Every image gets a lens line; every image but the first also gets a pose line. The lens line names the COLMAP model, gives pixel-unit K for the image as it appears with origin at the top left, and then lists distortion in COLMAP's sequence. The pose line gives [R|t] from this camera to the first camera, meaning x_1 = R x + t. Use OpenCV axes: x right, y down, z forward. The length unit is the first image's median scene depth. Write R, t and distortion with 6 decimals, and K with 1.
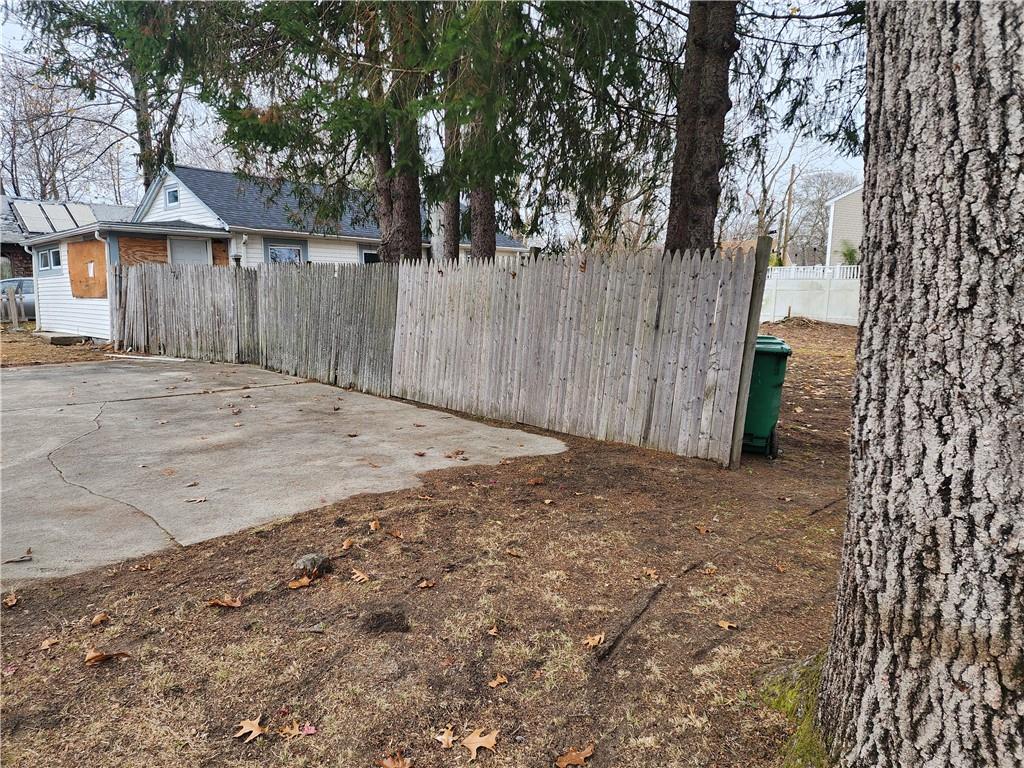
lens RADIAL K [[680.8, 0, 512.0], [0, 680.8, 384.0], [0, 0, 1]] dist [0.095235, -0.087196]
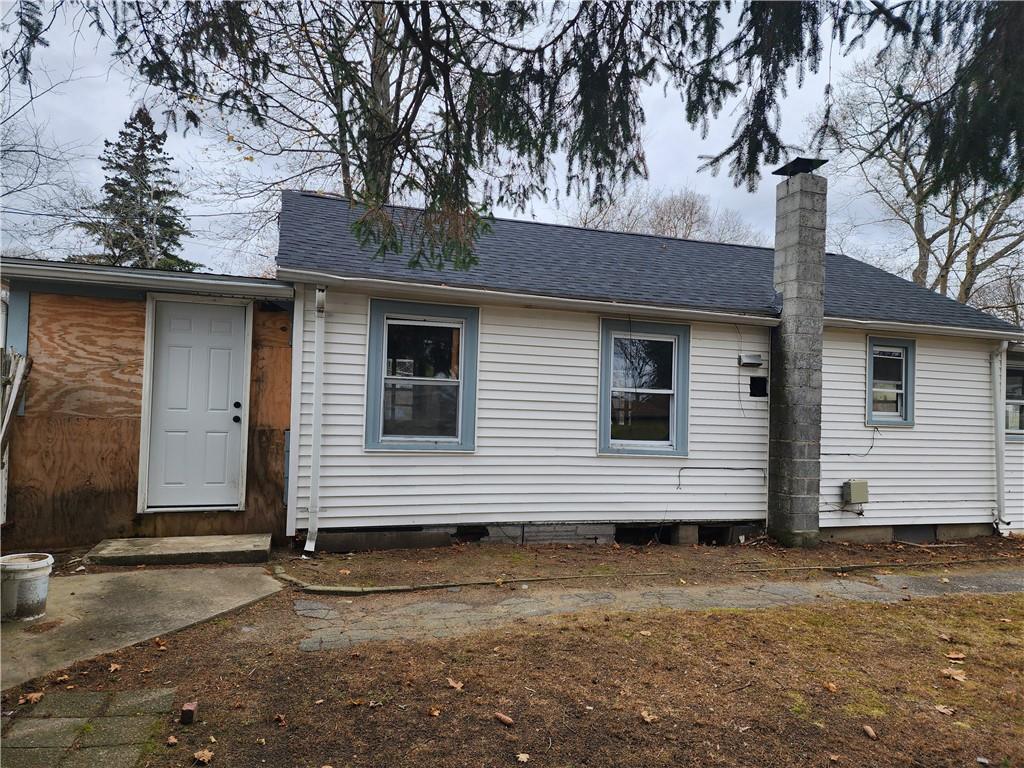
lens RADIAL K [[680.8, 0, 512.0], [0, 680.8, 384.0], [0, 0, 1]] dist [0.095235, -0.087196]
pose [[0.867722, 0.010782, -0.496932, -0.063213], [-0.095162, 0.984874, -0.144799, -0.106493], [0.487854, 0.172935, 0.855624, 0.698857]]
